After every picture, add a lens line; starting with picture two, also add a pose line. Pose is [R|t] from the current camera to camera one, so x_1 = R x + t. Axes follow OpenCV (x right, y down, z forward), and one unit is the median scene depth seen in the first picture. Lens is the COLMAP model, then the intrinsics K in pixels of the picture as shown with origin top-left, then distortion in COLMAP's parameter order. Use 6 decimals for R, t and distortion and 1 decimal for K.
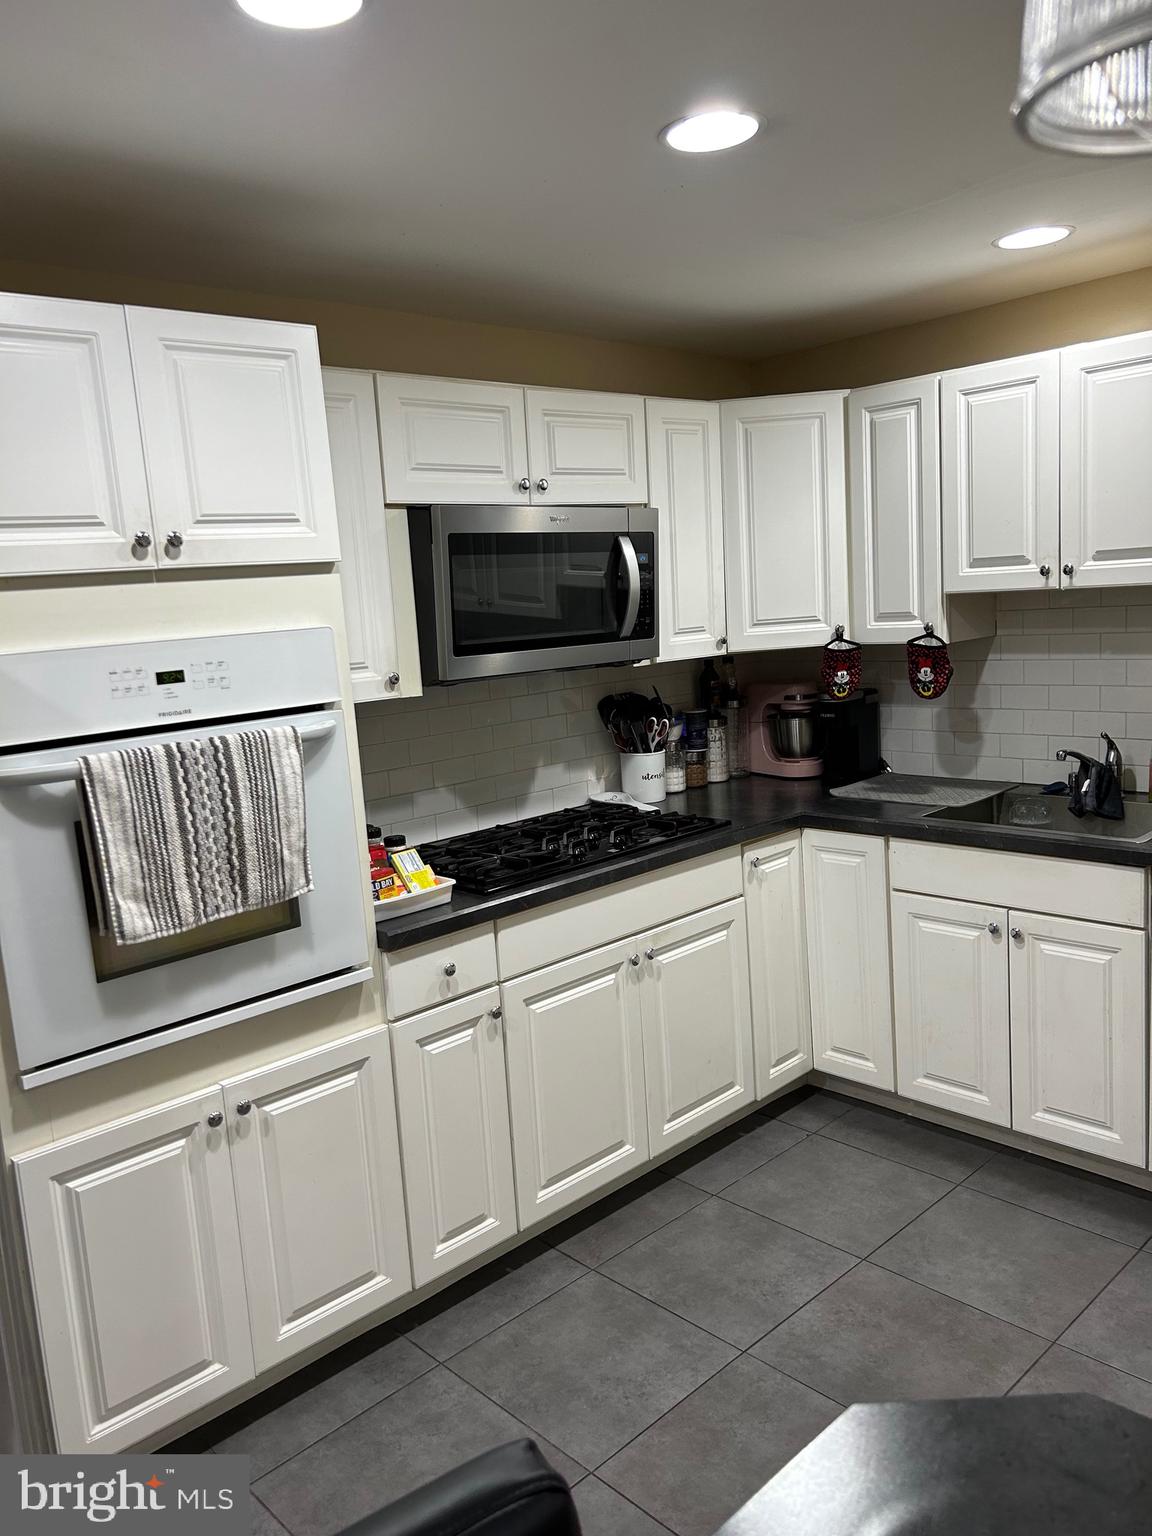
lens RADIAL K [[1143.6, 0, 563.3], [0, 1143.6, 755.8], [0, 0, 1]] dist [0.057615, -0.143910]
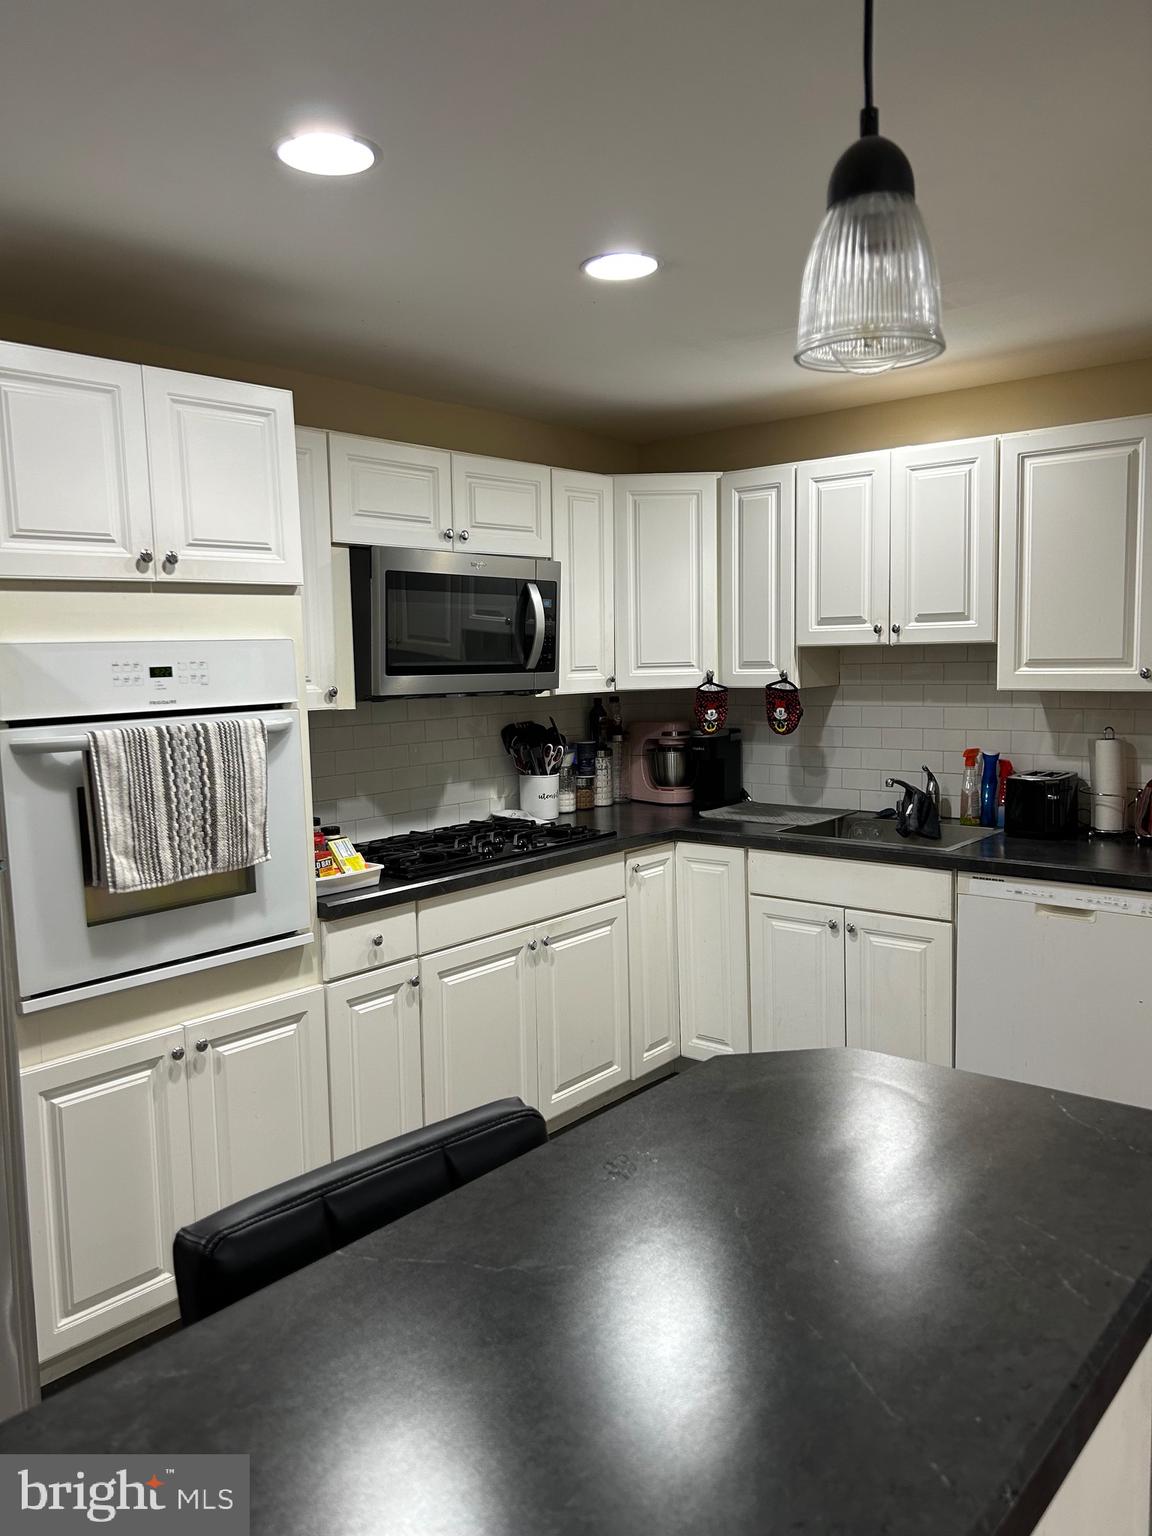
lens RADIAL K [[1143.6, 0, 563.3], [0, 1143.6, 755.8], [0, 0, 1]] dist [0.057615, -0.143910]
pose [[0.993263, 0.033402, 0.110968, -0.041246], [-0.026709, 0.997764, -0.061265, 0.057647], [-0.112766, 0.057888, 0.991934, -0.160756]]
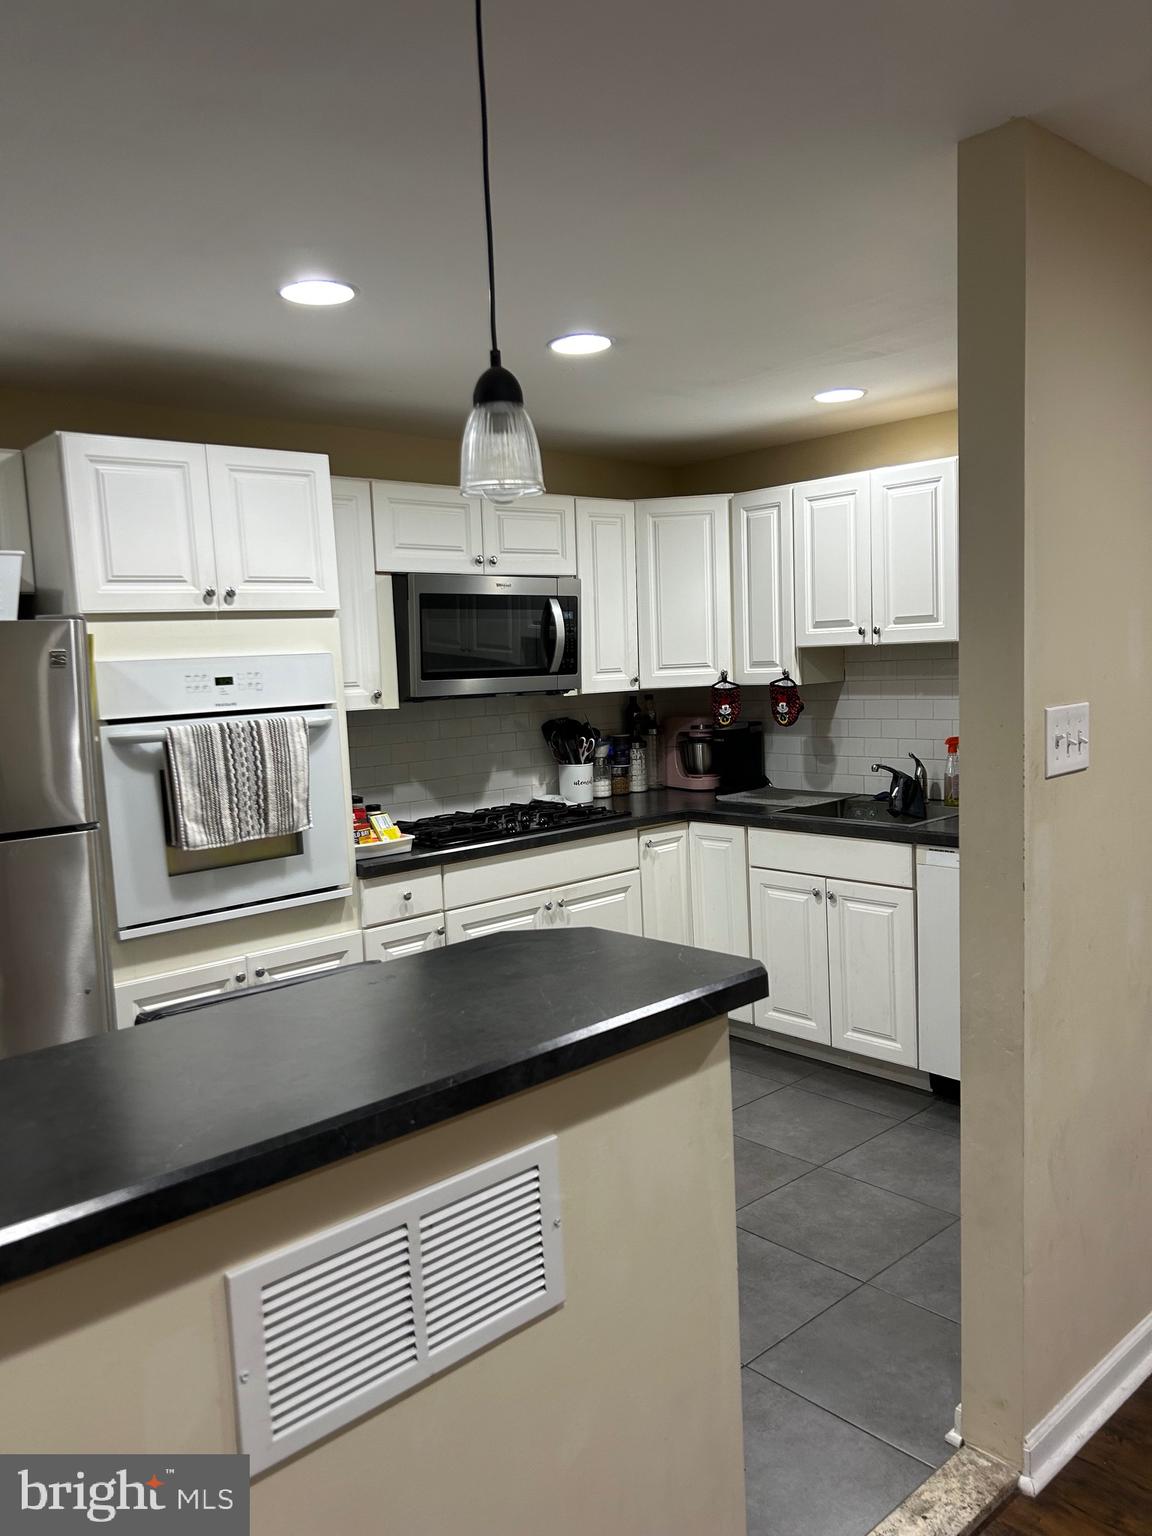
lens RADIAL K [[1161.6, 0, 571.5], [0, 1161.6, 764.5], [0, 0, 1]] dist [0.042928, -0.043810]
pose [[0.999466, 0.025818, -0.020012, 0.112881], [-0.026799, 0.998369, -0.050414, 0.078649], [0.018677, 0.050923, 0.998528, -0.391468]]
